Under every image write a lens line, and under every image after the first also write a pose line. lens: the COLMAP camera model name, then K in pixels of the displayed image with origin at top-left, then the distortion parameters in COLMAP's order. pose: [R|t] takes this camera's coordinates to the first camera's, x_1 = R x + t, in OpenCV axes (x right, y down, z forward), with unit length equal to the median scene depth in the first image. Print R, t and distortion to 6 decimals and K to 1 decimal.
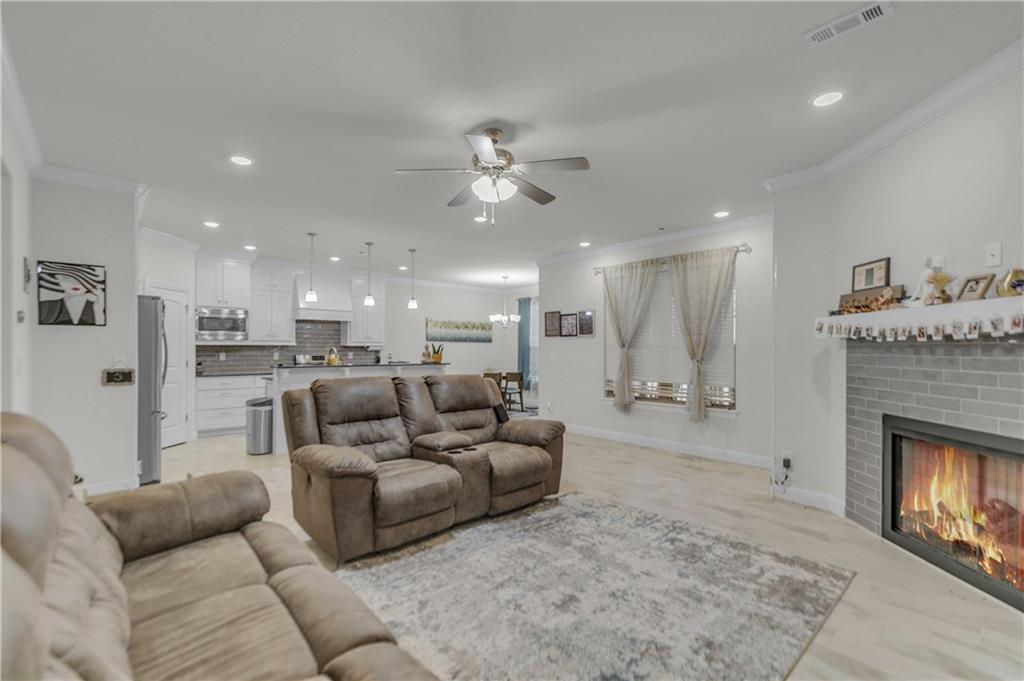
lens RADIAL K [[427.1, 0, 512.0], [0, 427.1, 340.5], [0, 0, 1]] dist [0.000289, 0.000045]
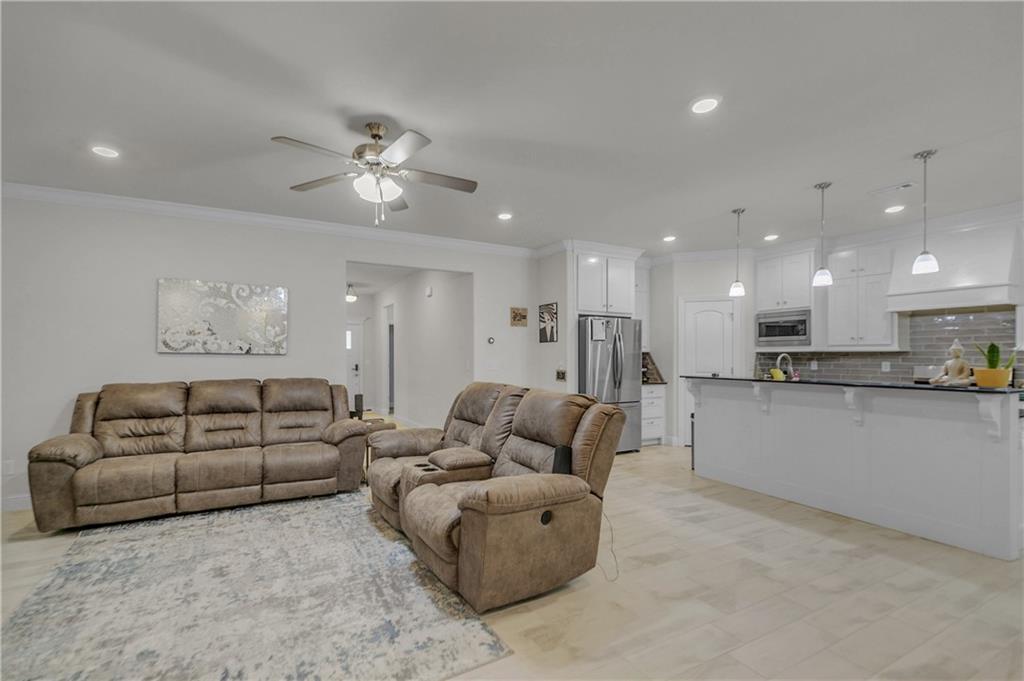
lens RADIAL K [[471.6, 0, 513.2], [0, 471.6, 354.0], [0, 0, 1]] dist [0.022964, -0.000443]
pose [[-0.205046, -0.000899, -0.978752, 0.730470], [0.020674, 0.999772, -0.005249, 0.015022], [0.978534, -0.021311, -0.204980, 1.200703]]
